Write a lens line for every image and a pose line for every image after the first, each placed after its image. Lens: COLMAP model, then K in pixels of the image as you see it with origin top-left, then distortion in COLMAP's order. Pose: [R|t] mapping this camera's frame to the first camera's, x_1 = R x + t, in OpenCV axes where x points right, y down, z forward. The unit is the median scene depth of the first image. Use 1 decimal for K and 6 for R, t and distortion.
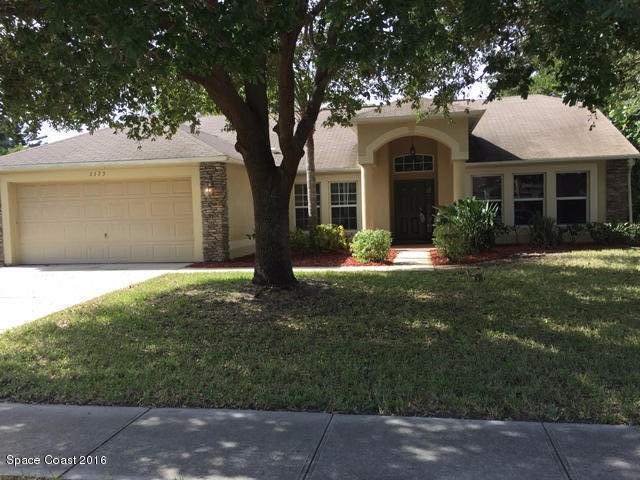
lens RADIAL K [[537.9, 0, 314.6], [0, 537.9, 234.4], [0, 0, 1]] dist [0.108154, 0.002091]
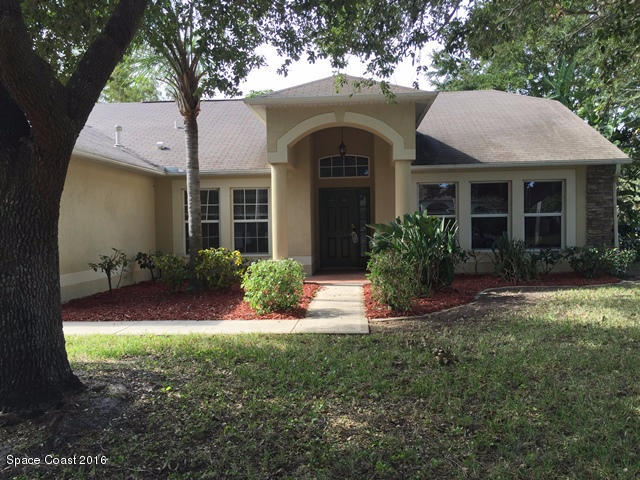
lens RADIAL K [[537.9, 0, 321.9], [0, 537.9, 243.1], [0, 0, 1]] dist [0.108154, 0.002091]
pose [[0.992021, 0.004826, 0.125980, 0.065351], [-0.003958, 0.999967, -0.007135, -0.019502], [-0.126010, 0.006579, 0.992007, 0.286271]]
